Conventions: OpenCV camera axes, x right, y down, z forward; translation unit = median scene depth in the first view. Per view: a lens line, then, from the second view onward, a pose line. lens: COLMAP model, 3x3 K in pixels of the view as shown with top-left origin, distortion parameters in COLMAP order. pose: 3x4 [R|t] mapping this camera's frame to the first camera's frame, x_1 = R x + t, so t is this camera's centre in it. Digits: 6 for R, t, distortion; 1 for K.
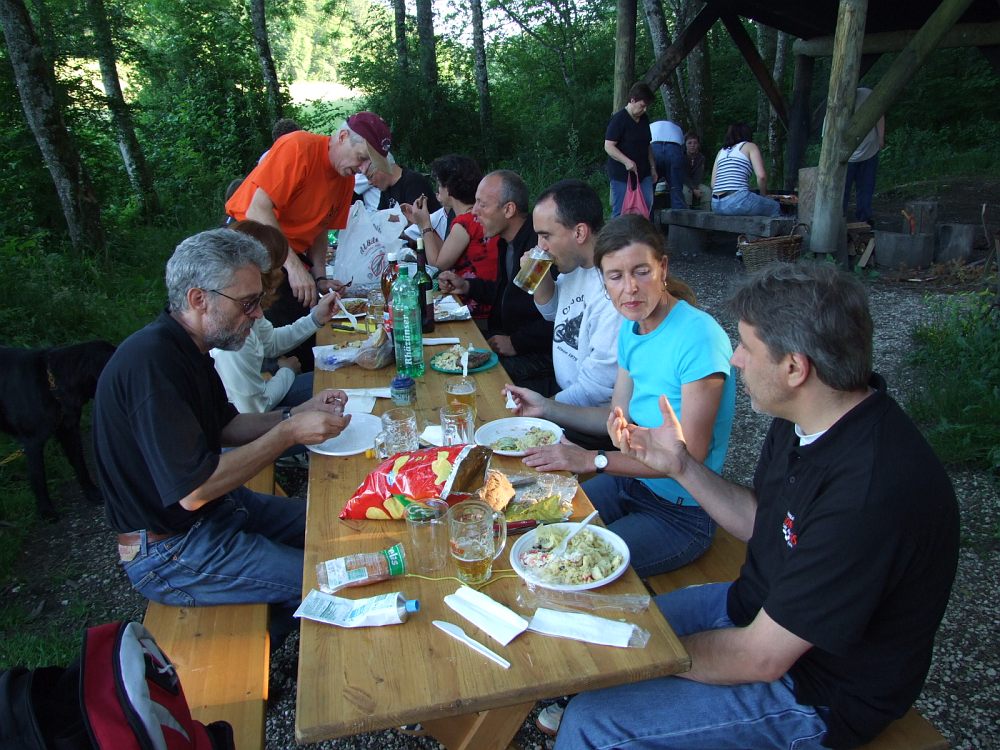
lens RADIAL K [[794.5, 0, 500.0], [0, 794.5, 375.0], [0, 0, 1]] dist [-0.060309, 0.039937]
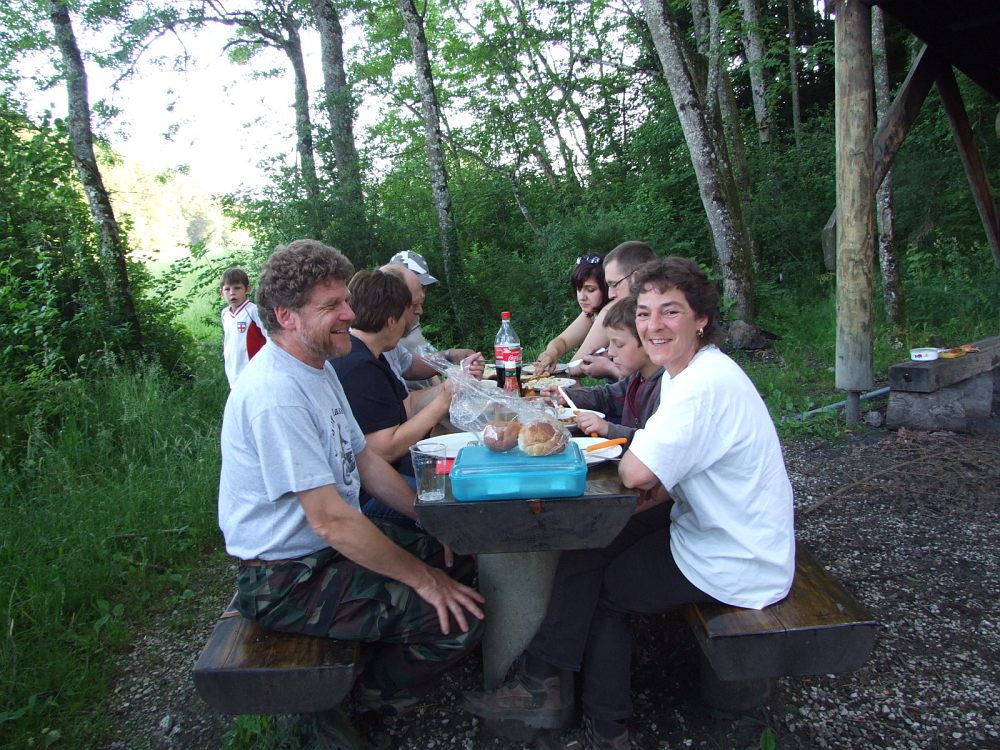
lens RADIAL K [[700.2, 0, 417.9], [0, 700.2, 353.8], [0, 0, 1]] dist [-0.021633, 0.001097]
pose [[0.970732, -0.078156, 0.227092, -0.276536], [0.122808, 0.974131, -0.189701, -0.200361], [-0.206391, 0.212037, 0.955219, 0.654117]]
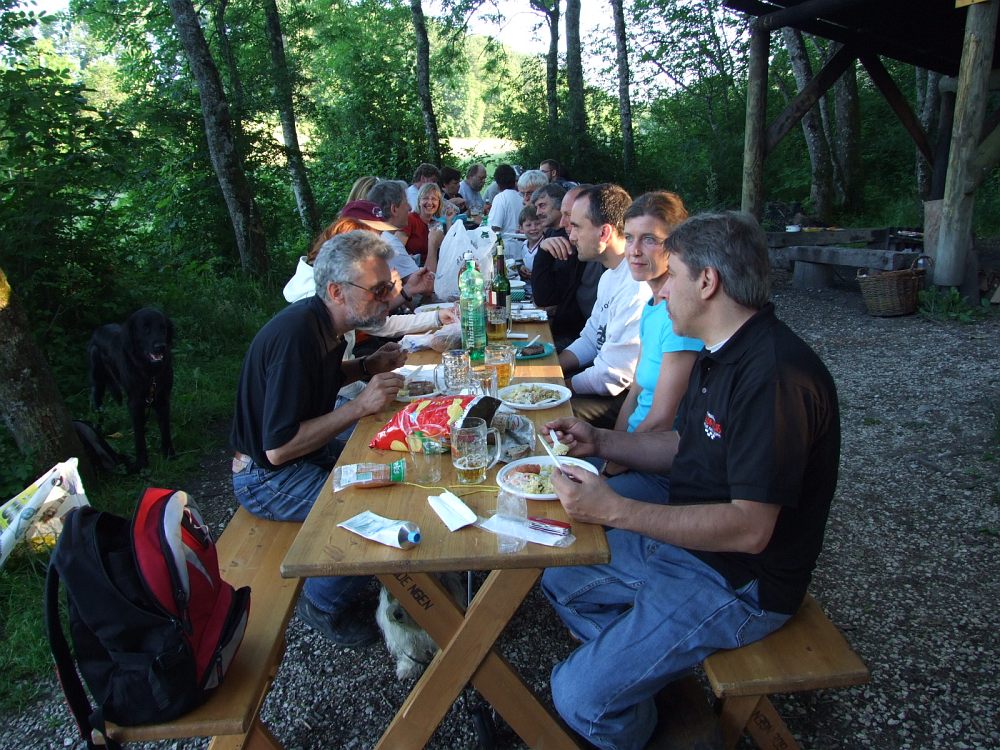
lens RADIAL K [[794.5, 0, 500.0], [0, 794.5, 375.0], [0, 0, 1]] dist [-0.060309, 0.039937]
pose [[0.977668, 0.037056, -0.206865, 0.059816], [-0.050692, 0.996849, -0.061011, 0.033151], [0.203952, 0.070135, 0.976465, -0.039023]]
